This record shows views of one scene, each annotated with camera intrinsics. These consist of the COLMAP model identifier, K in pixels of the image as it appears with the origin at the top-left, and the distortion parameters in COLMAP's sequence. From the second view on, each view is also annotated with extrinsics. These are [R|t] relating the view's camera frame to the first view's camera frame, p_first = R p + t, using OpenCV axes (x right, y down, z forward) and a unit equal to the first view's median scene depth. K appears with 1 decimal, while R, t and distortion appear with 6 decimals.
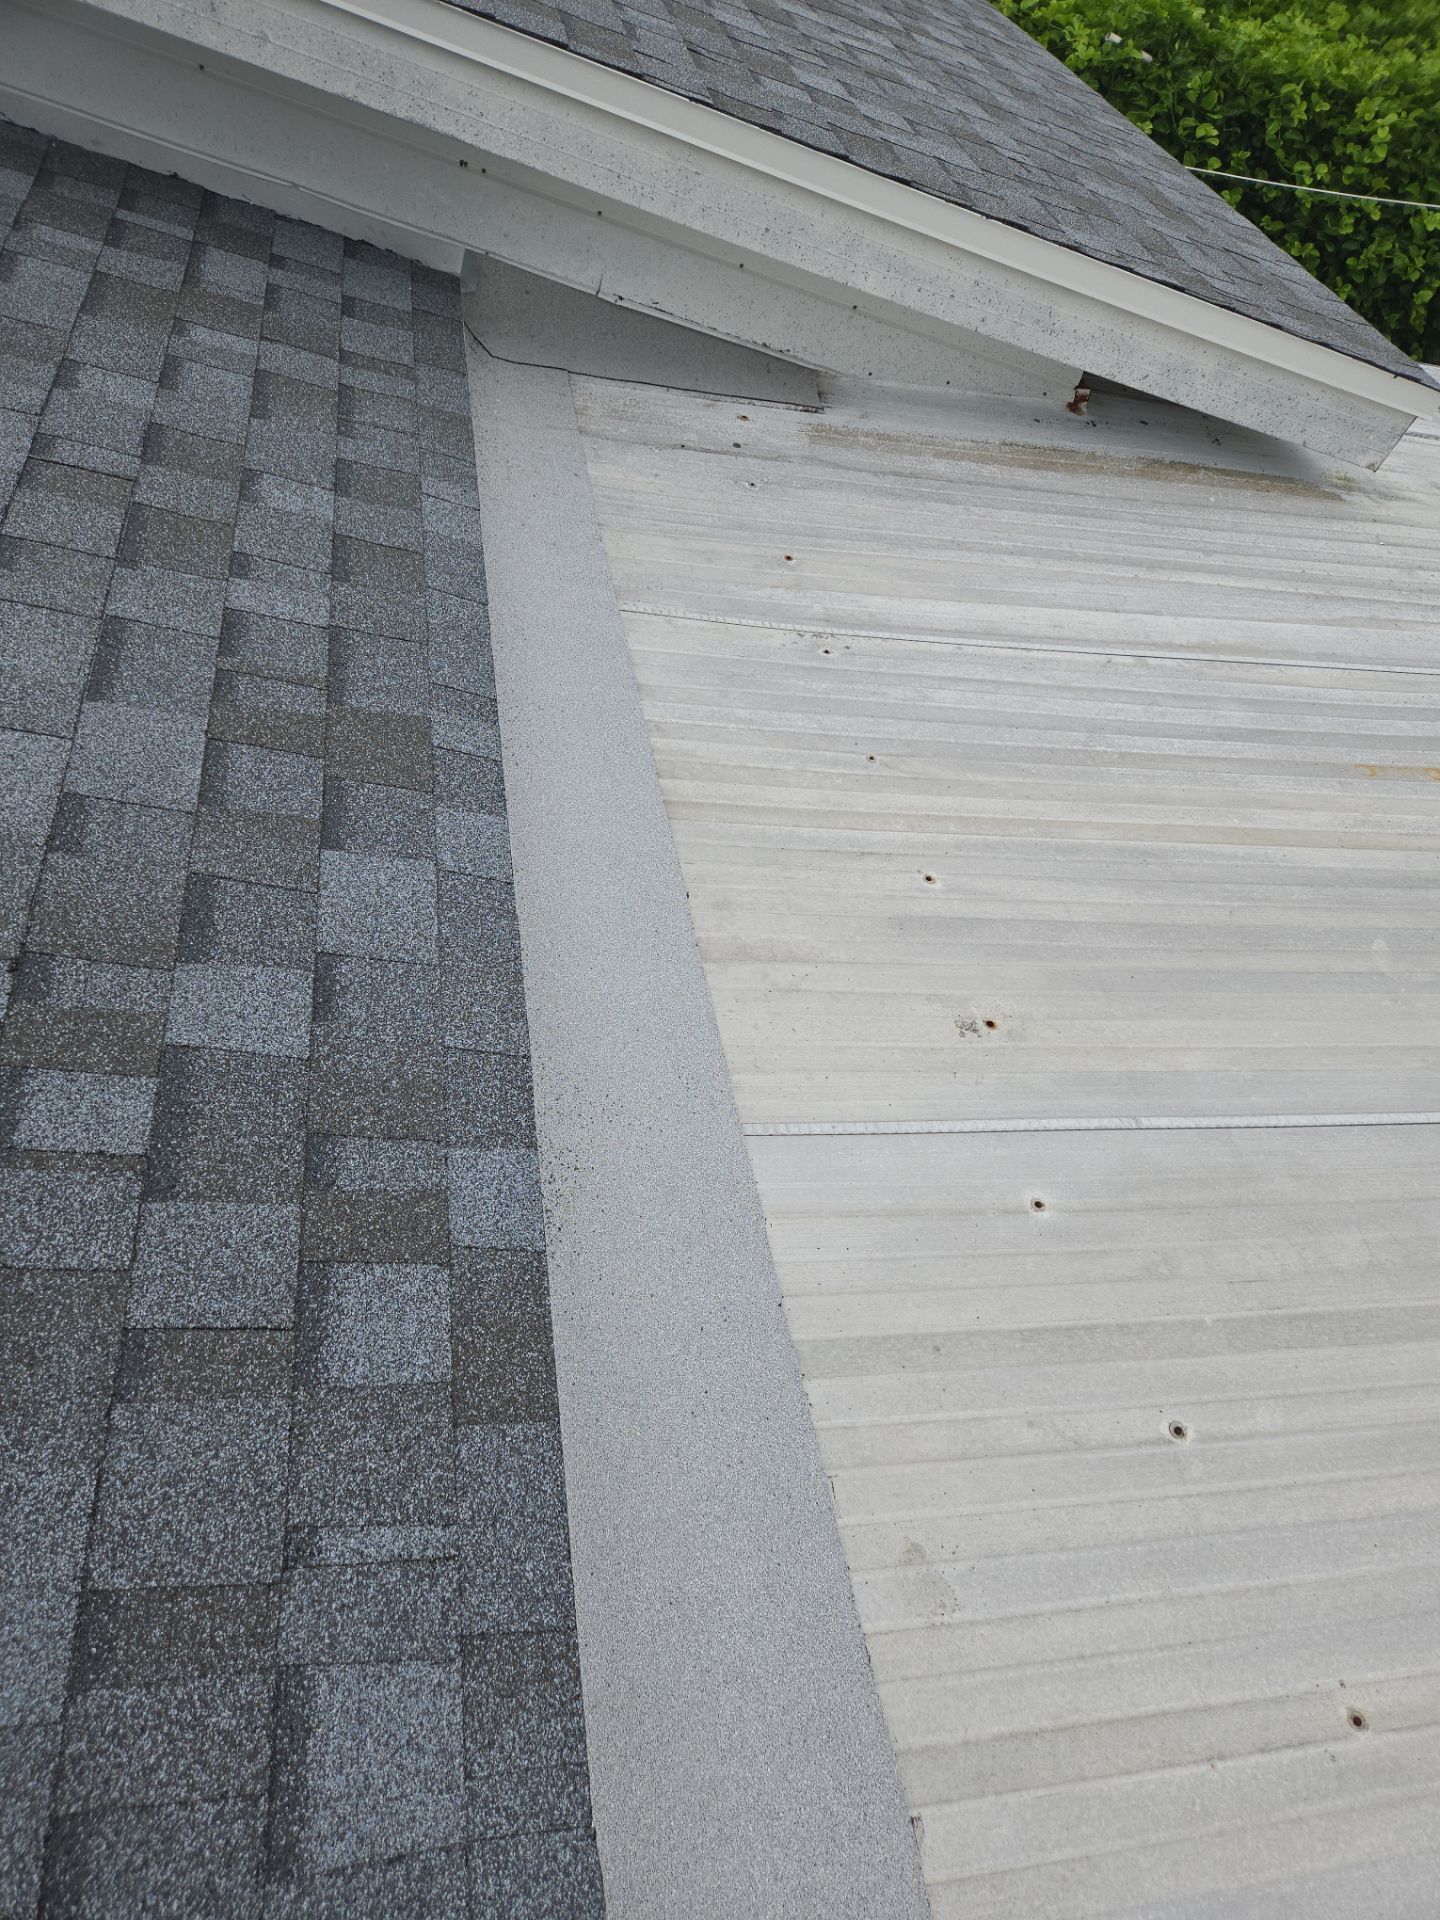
lens RADIAL K [[1281.5, 0, 720.0], [0, 1281.5, 960.0], [0, 0, 1]] dist [0.087107, -0.081733]
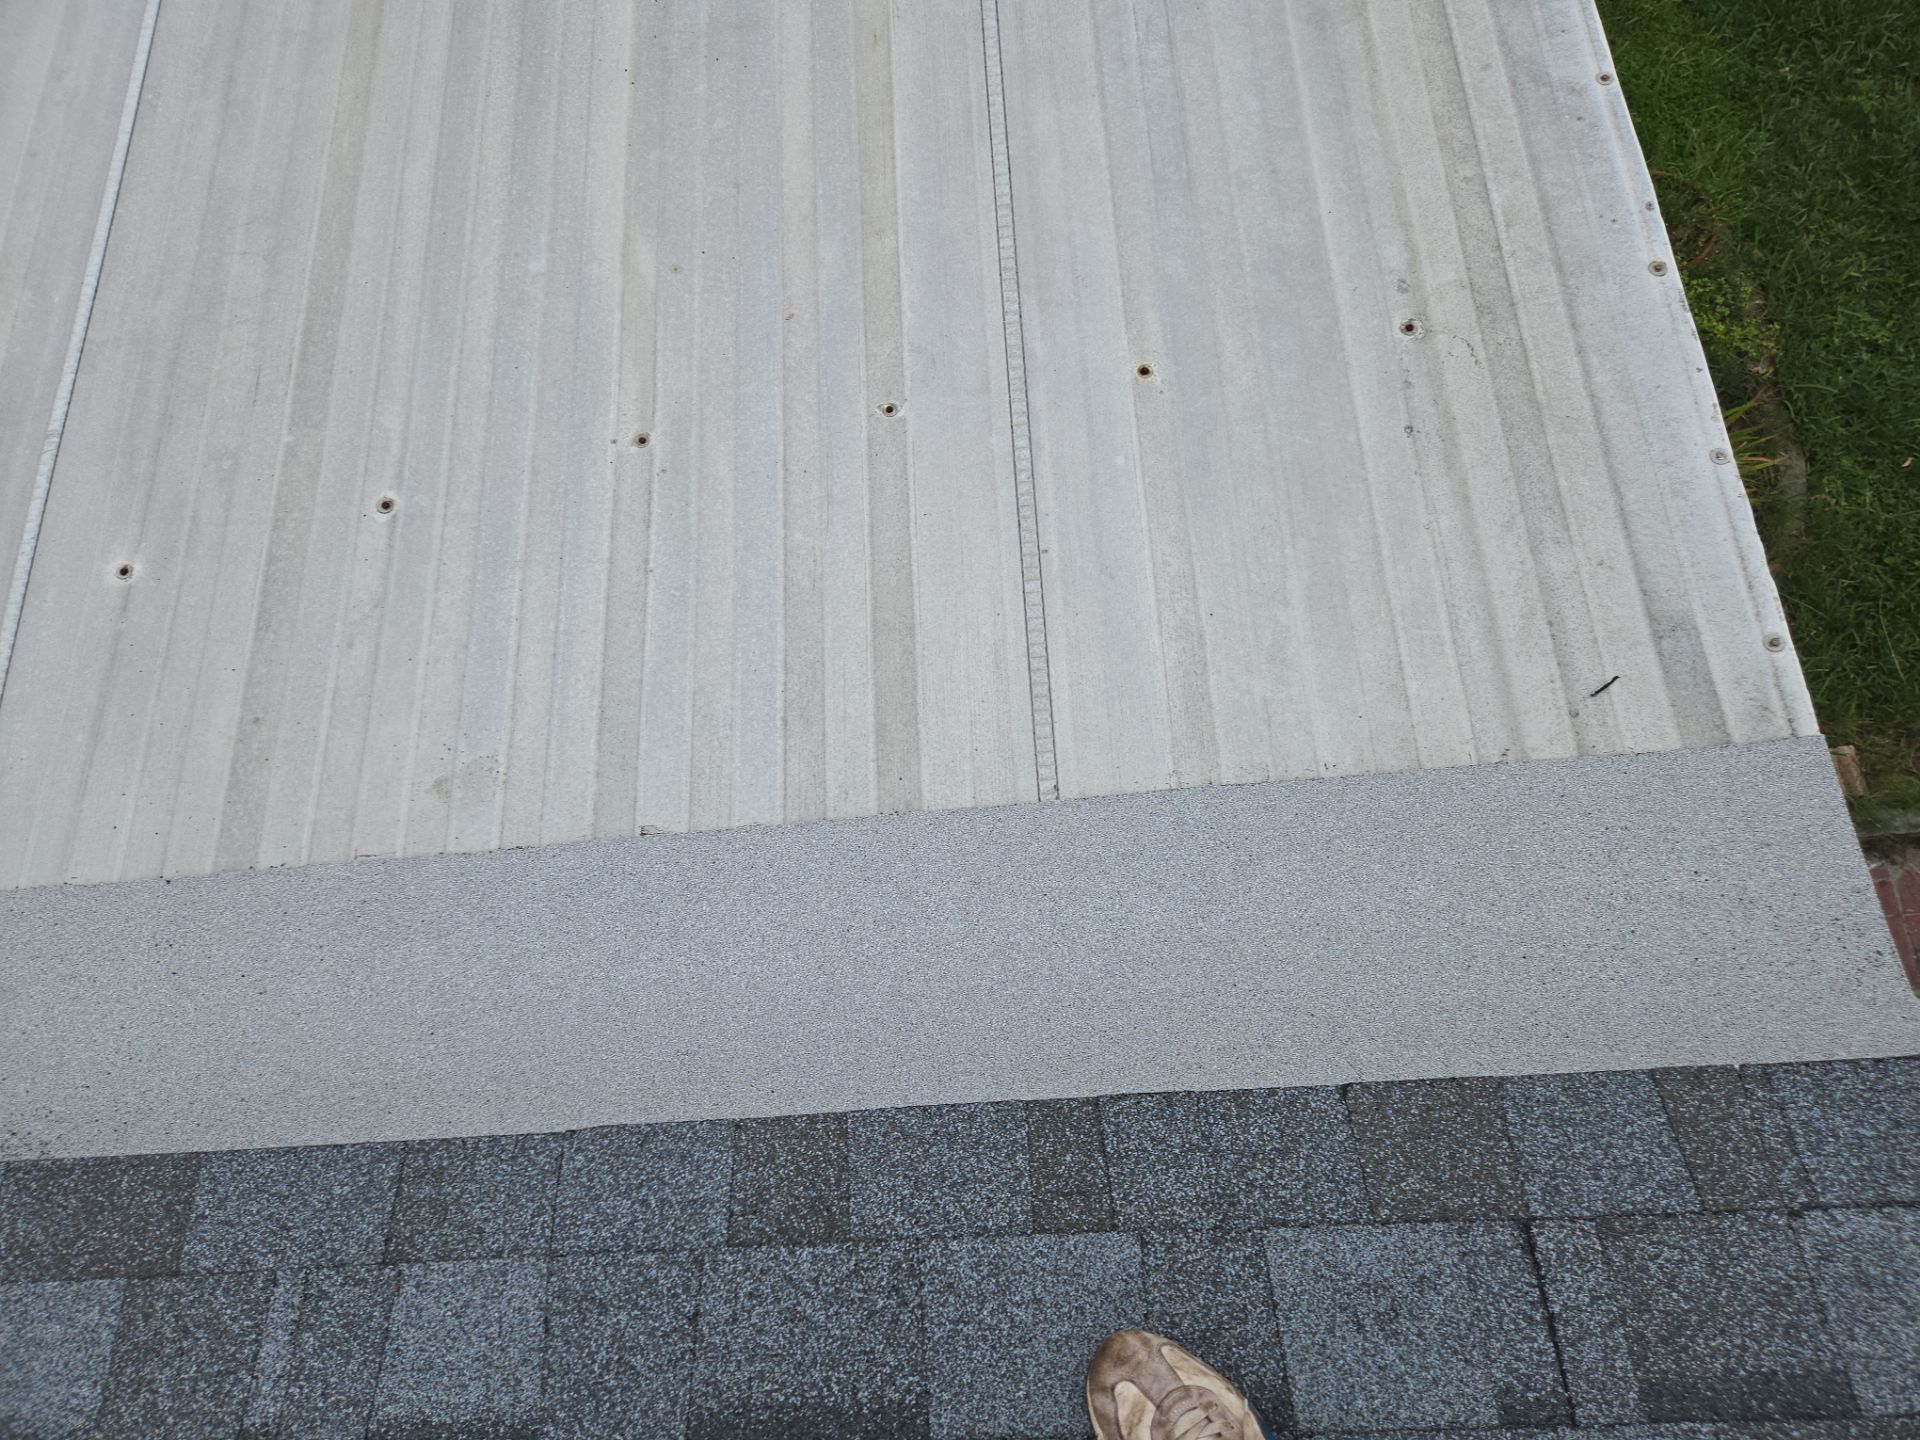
lens RADIAL K [[1281.5, 0, 960.0], [0, 1281.5, 720.0], [0, 0, 1]] dist [0.087107, -0.081733]
pose [[0.111804, -0.980634, 0.160799, 0.089175], [0.784107, 0.186463, 0.591953, 0.171937], [-0.610472, 0.059901, 0.789769, -0.081719]]
